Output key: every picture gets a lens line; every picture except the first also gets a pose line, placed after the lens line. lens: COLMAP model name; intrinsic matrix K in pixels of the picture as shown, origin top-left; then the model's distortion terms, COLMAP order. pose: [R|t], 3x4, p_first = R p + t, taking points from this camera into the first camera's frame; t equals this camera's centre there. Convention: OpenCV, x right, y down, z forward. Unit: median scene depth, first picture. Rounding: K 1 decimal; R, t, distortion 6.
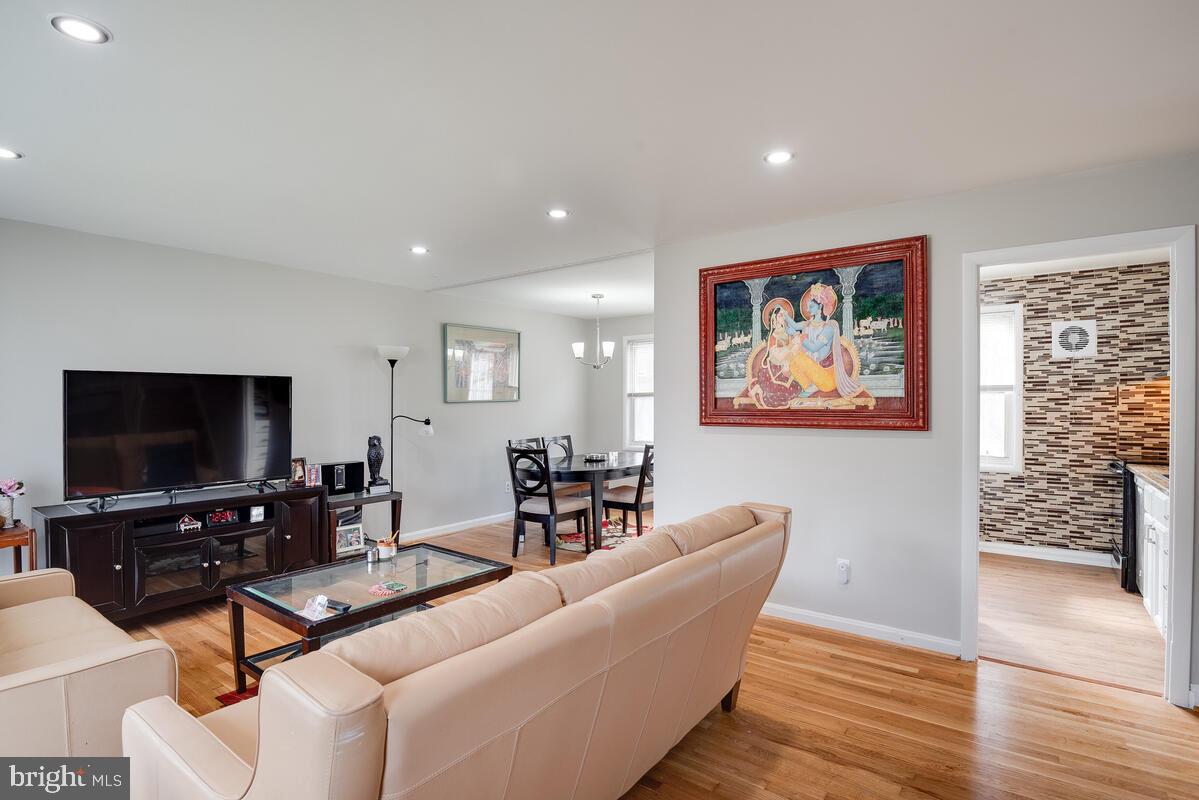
lens RADIAL K [[584.2, 0, 599.0], [0, 584.2, 404.8], [0, 0, 1]] dist [-0.040139, -0.000240]
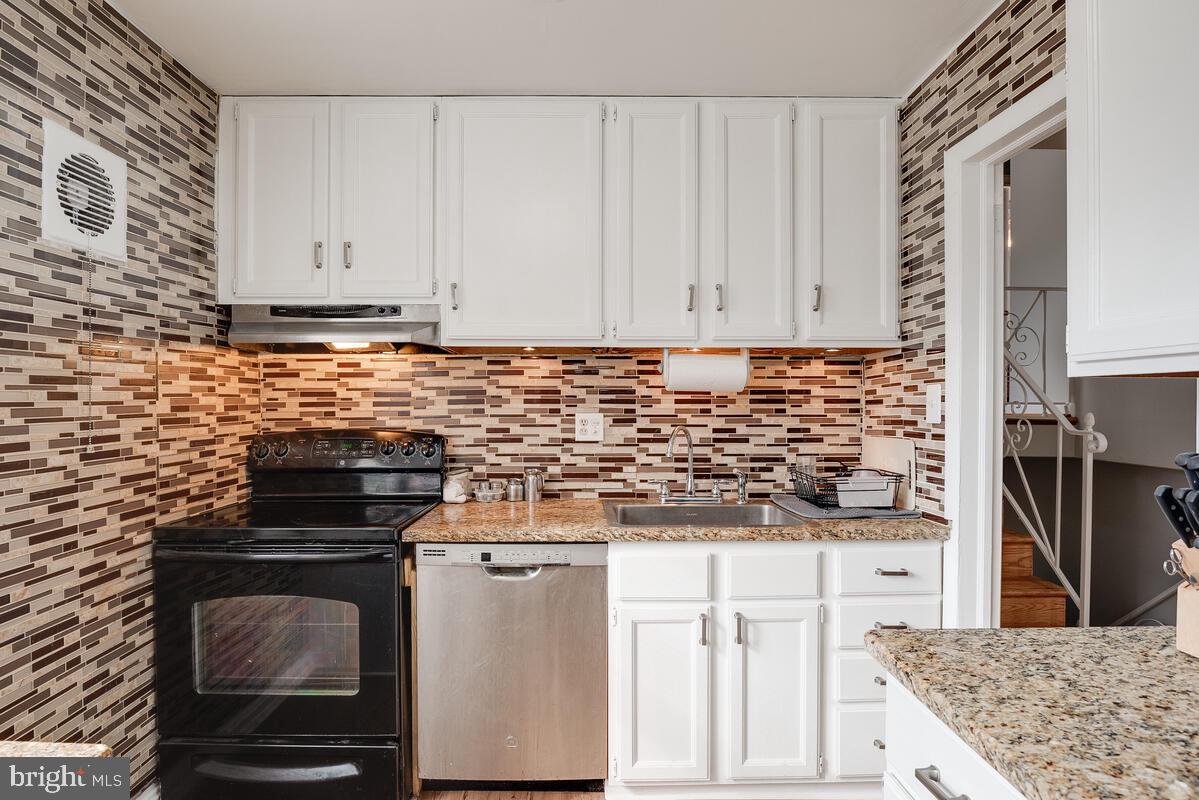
lens RADIAL K [[630.4, 0, 606.7], [0, 630.4, 407.3], [0, 0, 1]] dist [-0.017884, -0.004576]
pose [[-0.624161, -0.009084, 0.781243, 0.406278], [0.000598, 0.999927, 0.012105, 0.000944], [-0.781296, 0.008022, -0.624109, 1.077597]]
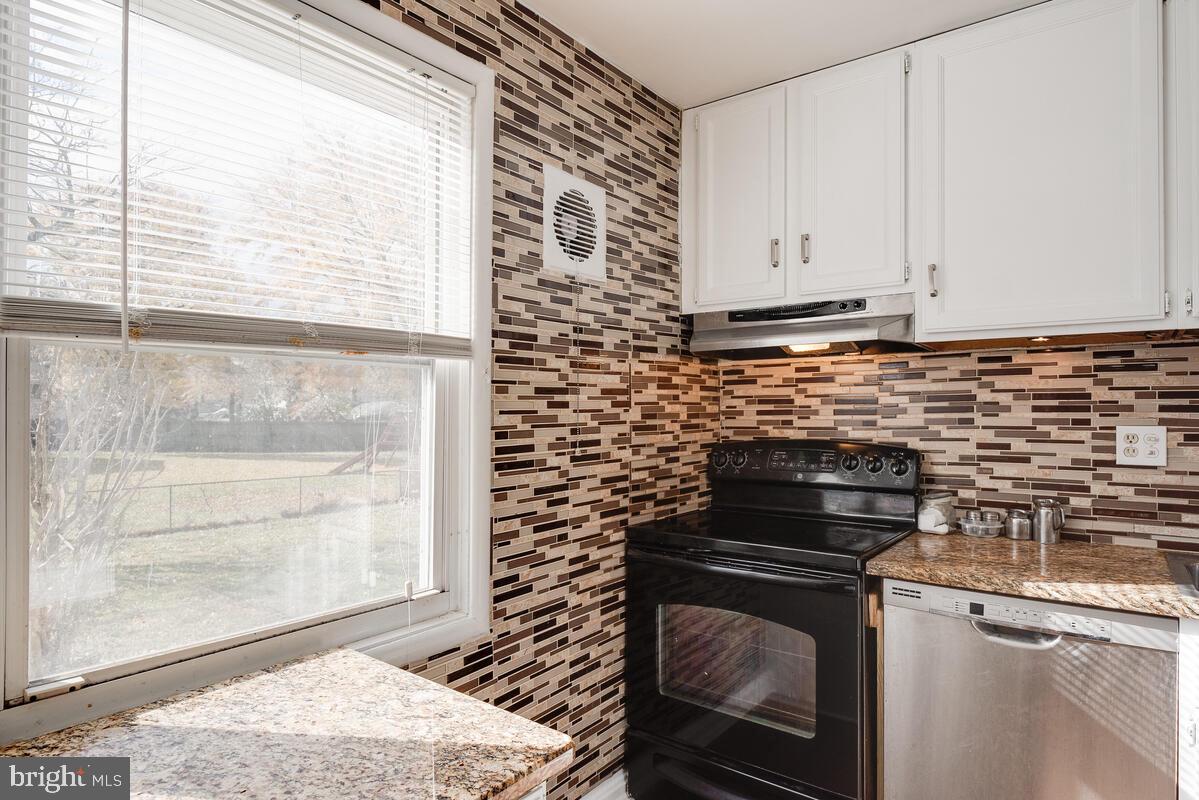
lens RADIAL K [[676.6, 0, 597.1], [0, 676.6, 407.3], [0, 0, 1]] dist [-0.003901, -0.004676]
pose [[0.025134, 0.000895, 0.999684, 0.438294], [0.003033, 0.999995, -0.000971, 0.000818], [-0.999679, 0.003057, 0.025131, 1.062315]]
